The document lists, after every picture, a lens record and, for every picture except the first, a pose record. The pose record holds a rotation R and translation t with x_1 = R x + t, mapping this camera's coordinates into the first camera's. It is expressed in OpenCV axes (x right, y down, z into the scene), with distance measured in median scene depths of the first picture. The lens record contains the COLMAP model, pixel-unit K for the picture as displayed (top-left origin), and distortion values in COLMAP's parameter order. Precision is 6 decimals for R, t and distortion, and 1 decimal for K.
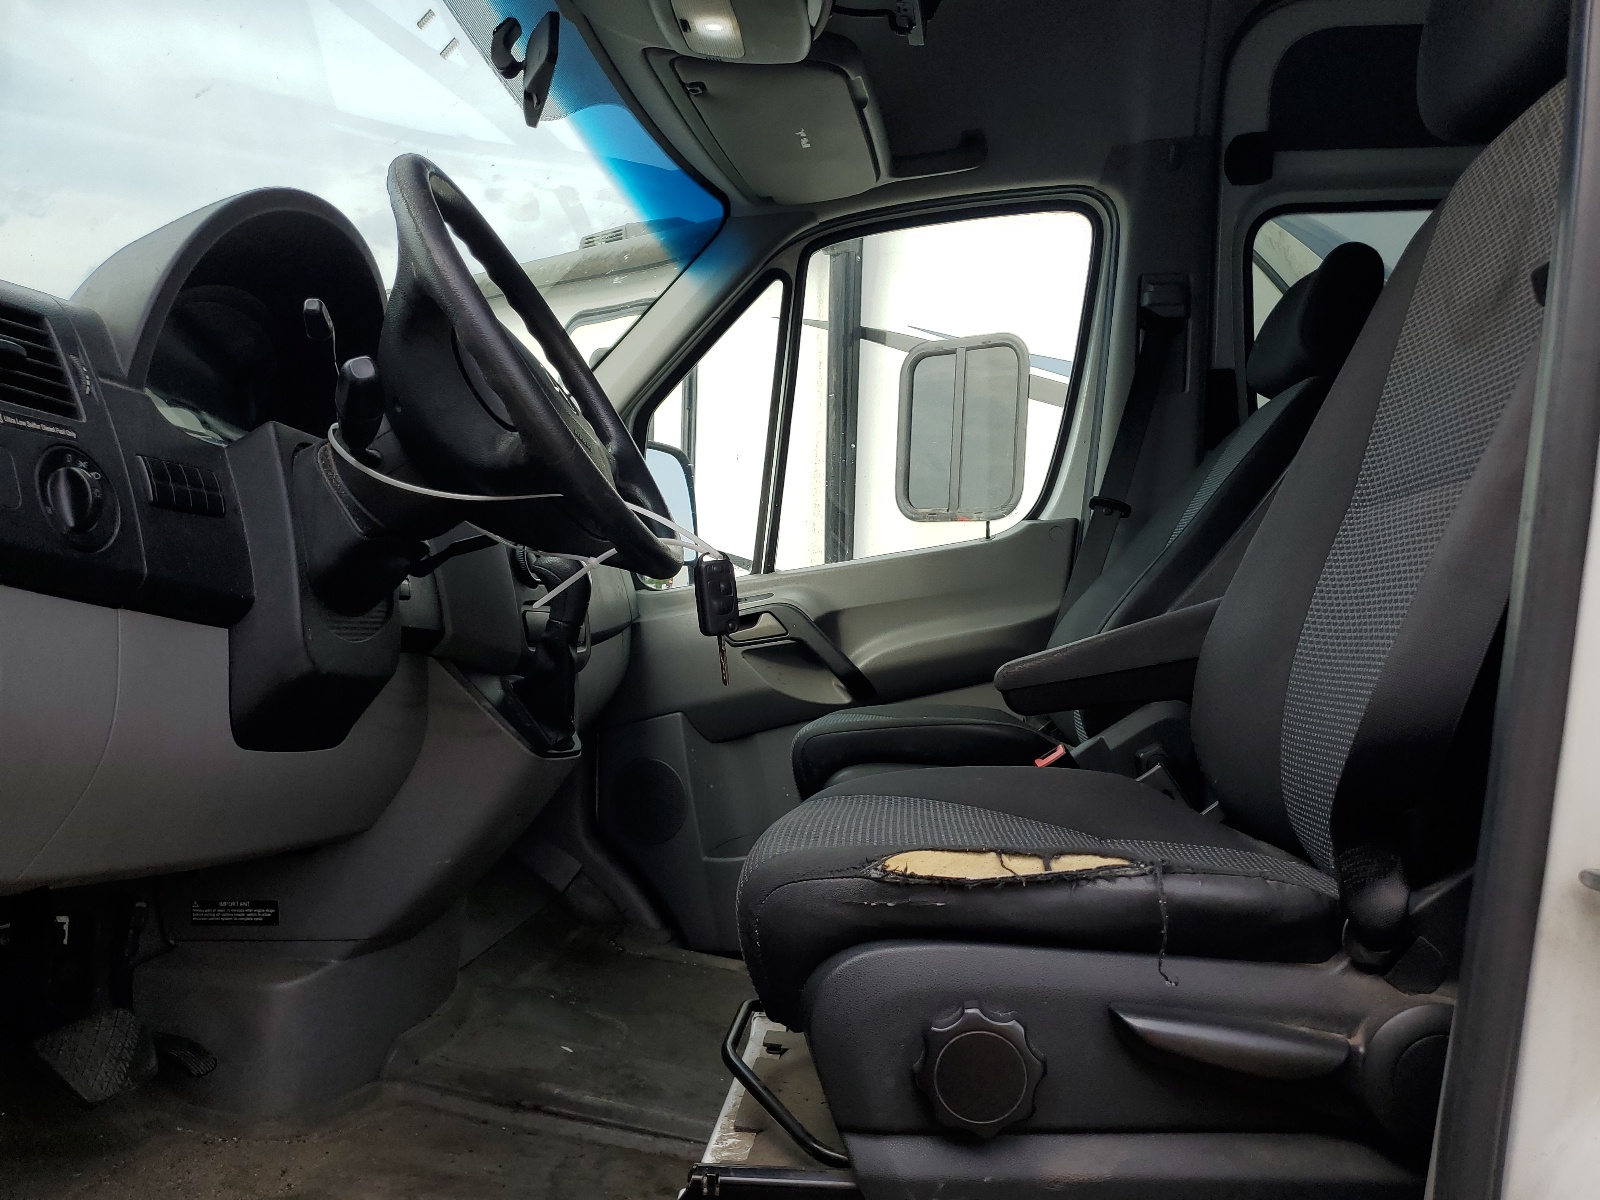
lens RADIAL K [[1224.2, 0, 800.7], [0, 1224.2, 646.4], [0, 0, 1]] dist [-0.094986, 0.000235]
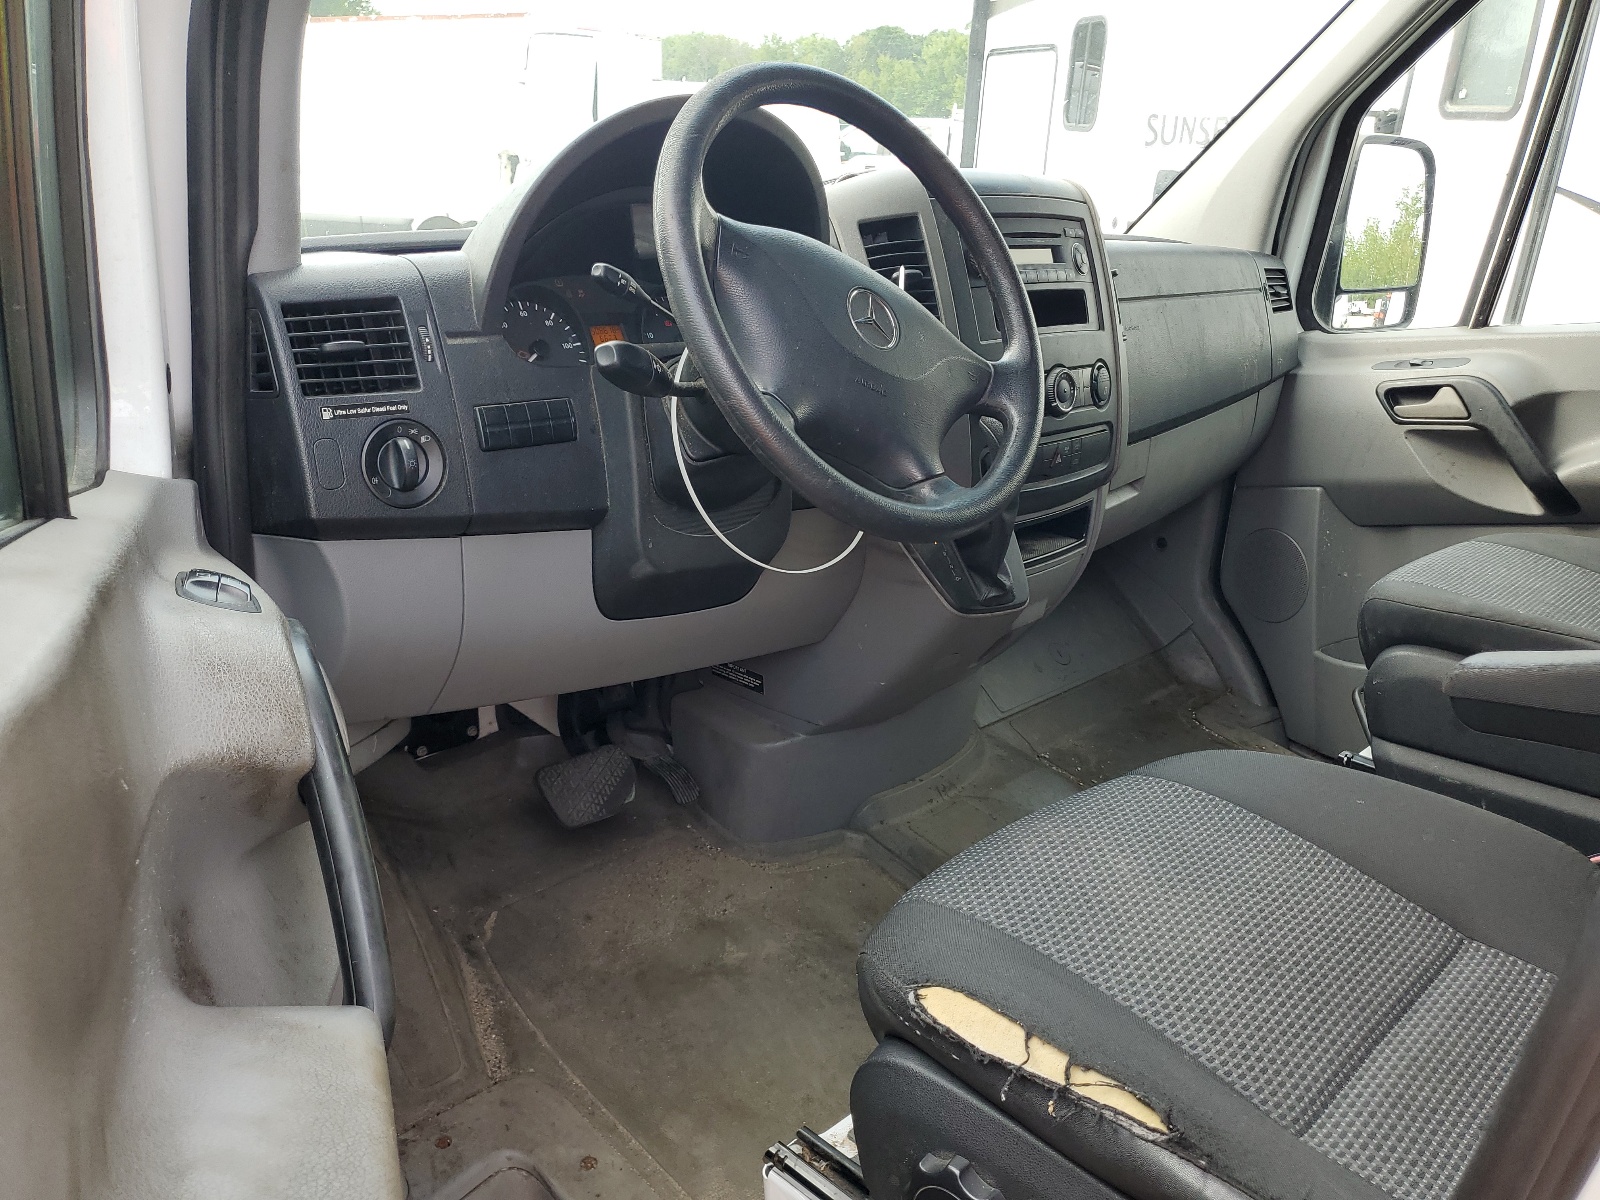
lens RADIAL K [[1200.1, 0, 800.0], [0, 1200.1, 600.0], [0, 0, 1]] dist [0.001421, 0.001249]
pose [[0.742450, 0.240018, -0.625427, 0.306607], [-0.024325, 0.942655, 0.332882, -0.248238], [0.669459, -0.231935, 0.705712, 0.205204]]
